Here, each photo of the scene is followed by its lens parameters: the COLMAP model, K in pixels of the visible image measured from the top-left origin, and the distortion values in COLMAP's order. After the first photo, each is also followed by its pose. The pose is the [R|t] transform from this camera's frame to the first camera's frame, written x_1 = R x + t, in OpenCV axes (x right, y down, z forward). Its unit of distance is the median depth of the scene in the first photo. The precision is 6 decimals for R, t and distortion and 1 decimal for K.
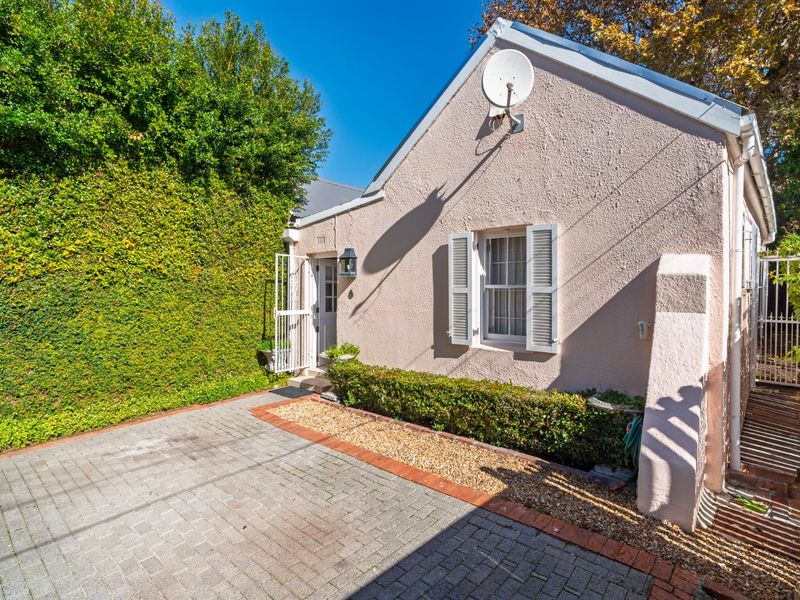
lens RADIAL K [[423.5, 0, 400.0], [0, 423.5, 300.0], [0, 0, 1]] dist [-0.002648, -0.000184]
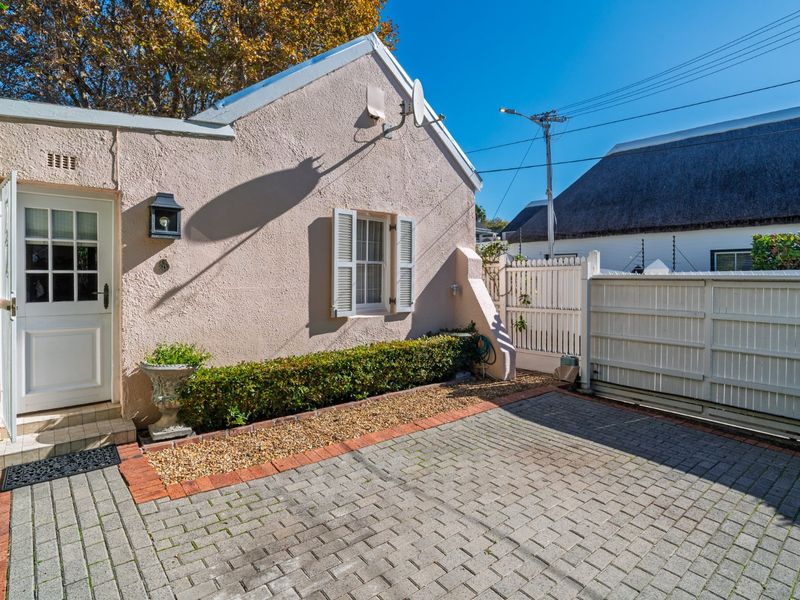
lens RADIAL K [[431.0, 0, 399.6], [0, 431.0, 285.0], [0, 0, 1]] dist [-0.002776, 0.000162]
pose [[0.157101, -0.018759, 0.987404, -0.934751], [0.019345, 0.999686, 0.015914, 0.014259], [-0.987393, 0.016601, 0.157415, 0.744417]]
